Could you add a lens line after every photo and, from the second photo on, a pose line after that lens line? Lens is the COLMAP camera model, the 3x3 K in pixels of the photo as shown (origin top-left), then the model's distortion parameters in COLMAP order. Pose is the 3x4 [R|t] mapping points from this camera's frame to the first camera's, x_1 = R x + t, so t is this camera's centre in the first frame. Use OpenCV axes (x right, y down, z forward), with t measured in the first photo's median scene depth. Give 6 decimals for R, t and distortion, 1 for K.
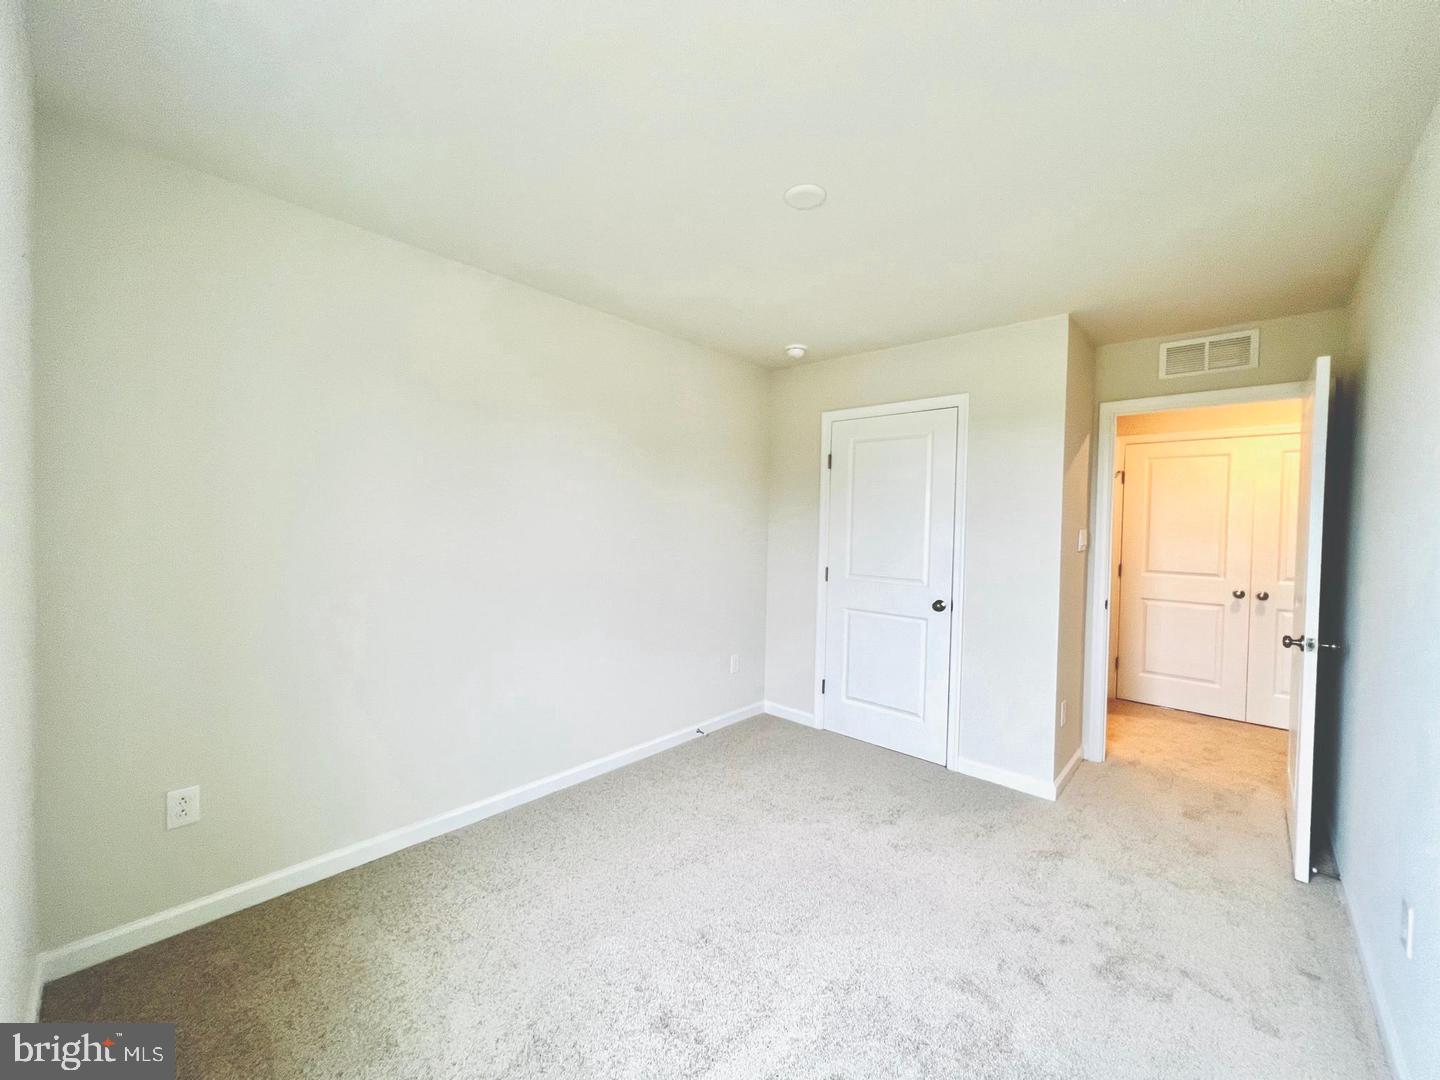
lens RADIAL K [[576.0, 0, 715.5], [0, 576.0, 534.8], [0, 0, 1]] dist [-0.000018, 0.000038]
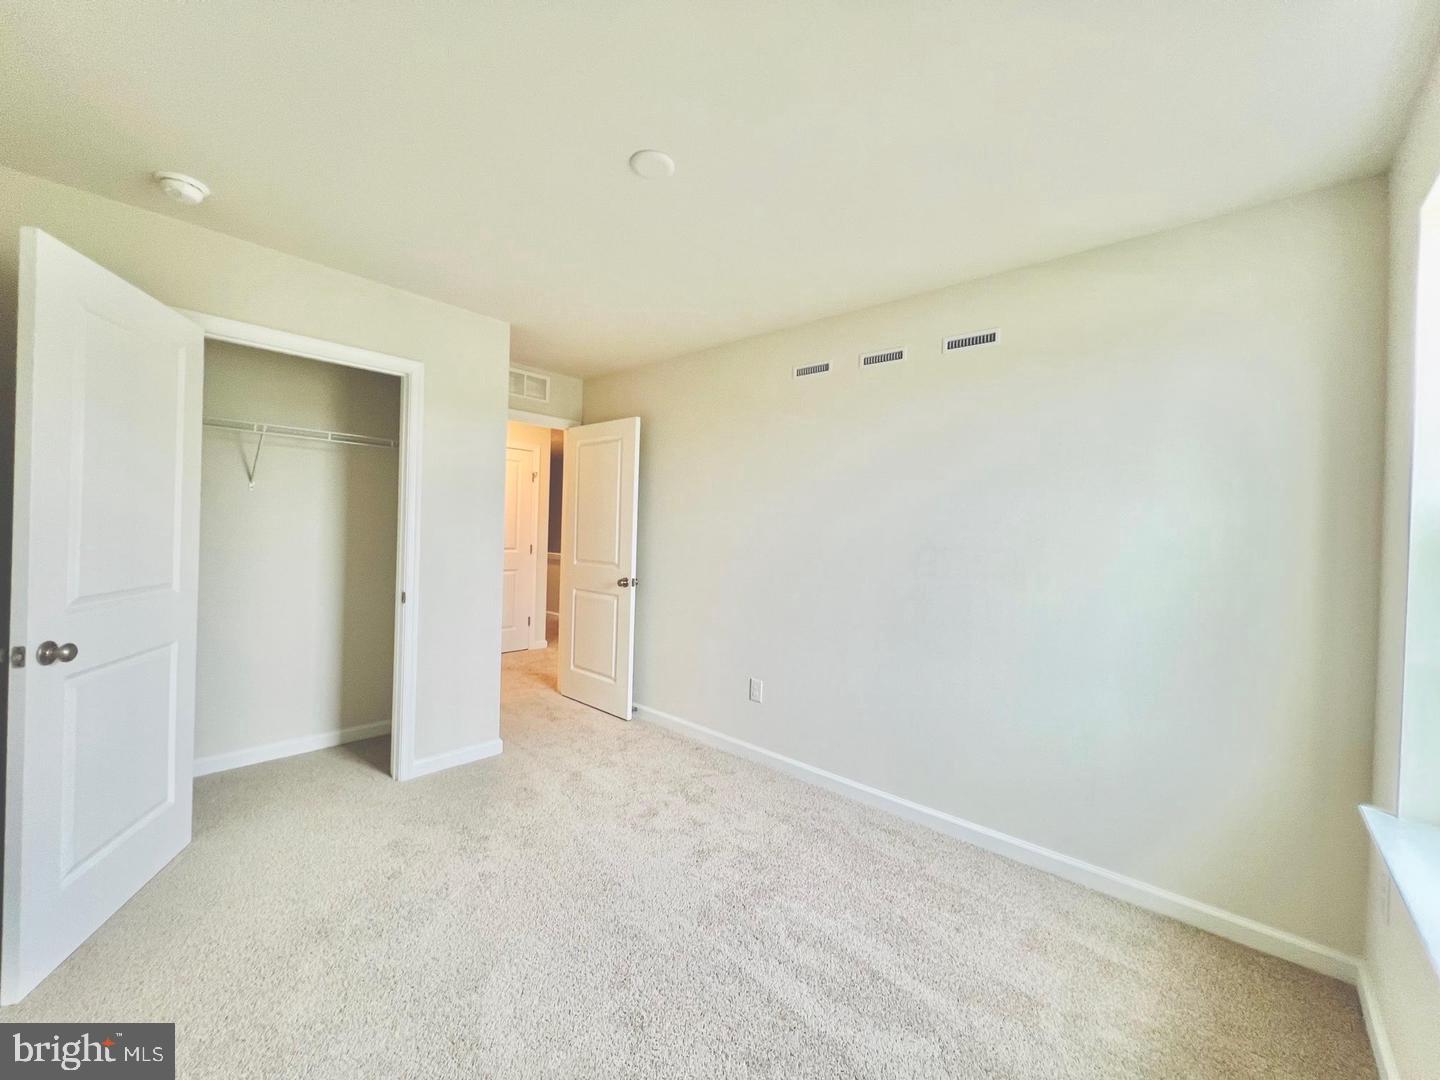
lens RADIAL K [[576.0, 0, 715.5], [0, 576.0, 534.8], [0, 0, 1]] dist [-0.000018, 0.000038]
pose [[-0.009347, -0.030386, 0.999495, -0.578331], [-0.009905, 0.999492, 0.030293, -0.006288], [-0.999907, -0.009617, -0.009643, 0.640926]]
